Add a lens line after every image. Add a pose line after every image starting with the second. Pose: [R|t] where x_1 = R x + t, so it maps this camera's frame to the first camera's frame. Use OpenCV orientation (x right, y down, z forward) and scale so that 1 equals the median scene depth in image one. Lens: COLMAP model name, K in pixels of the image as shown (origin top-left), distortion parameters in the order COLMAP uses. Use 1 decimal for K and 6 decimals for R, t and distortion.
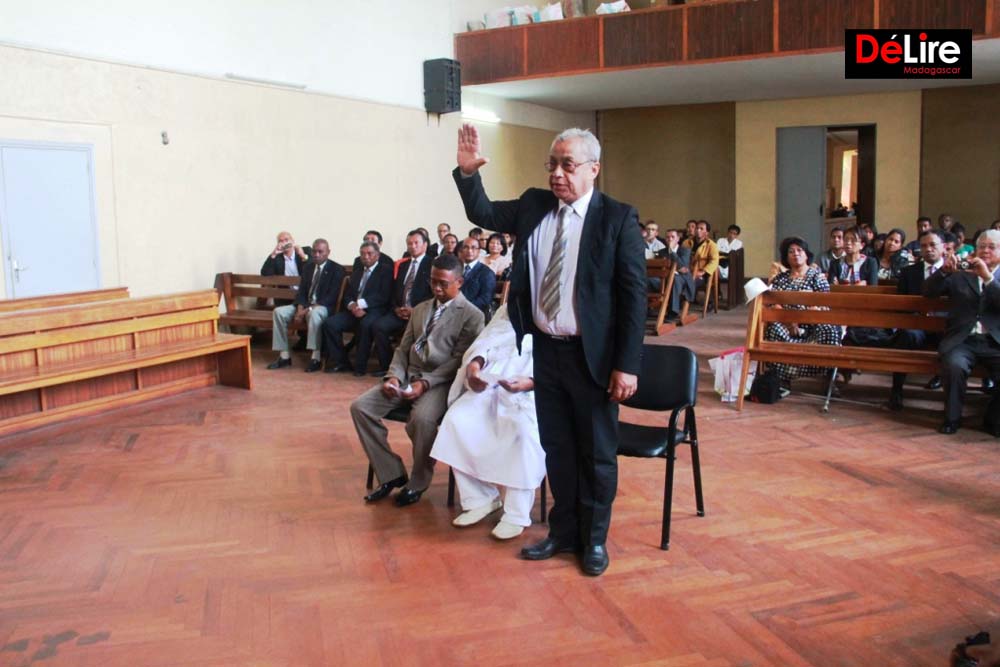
lens RADIAL K [[830.3, 0, 498.9], [0, 830.3, 305.8], [0, 0, 1]] dist [-0.167092, 0.186172]
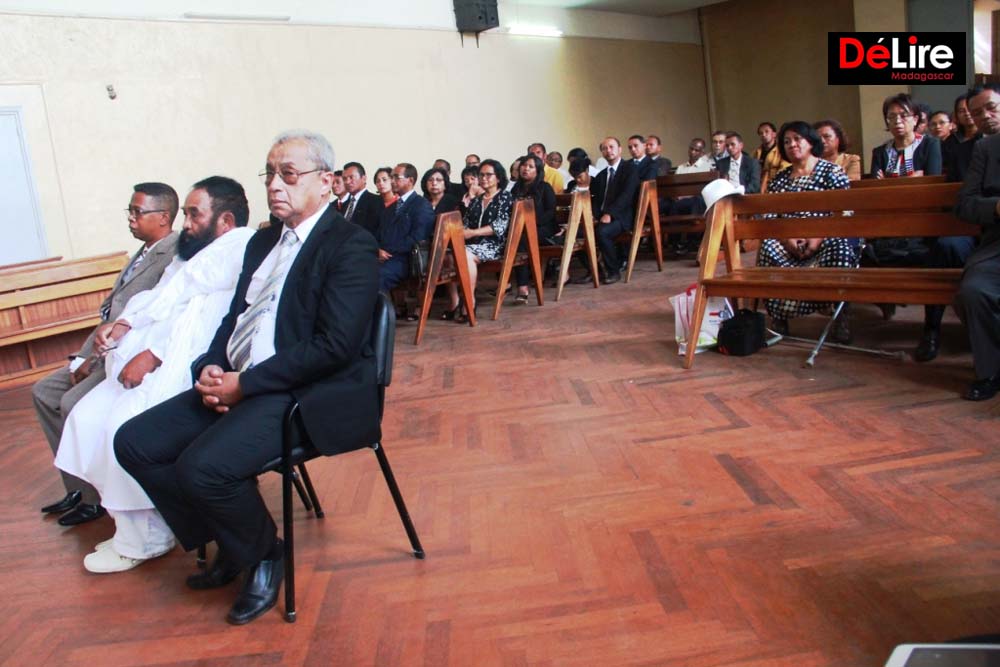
lens RADIAL K [[830.3, 0, 498.9], [0, 830.3, 305.8], [0, 0, 1]] dist [-0.167092, 0.186172]
pose [[0.967648, -0.057185, -0.245738, 0.281758], [0.073617, 0.995587, 0.058203, 0.018865], [0.241325, -0.074410, 0.967587, 0.249453]]
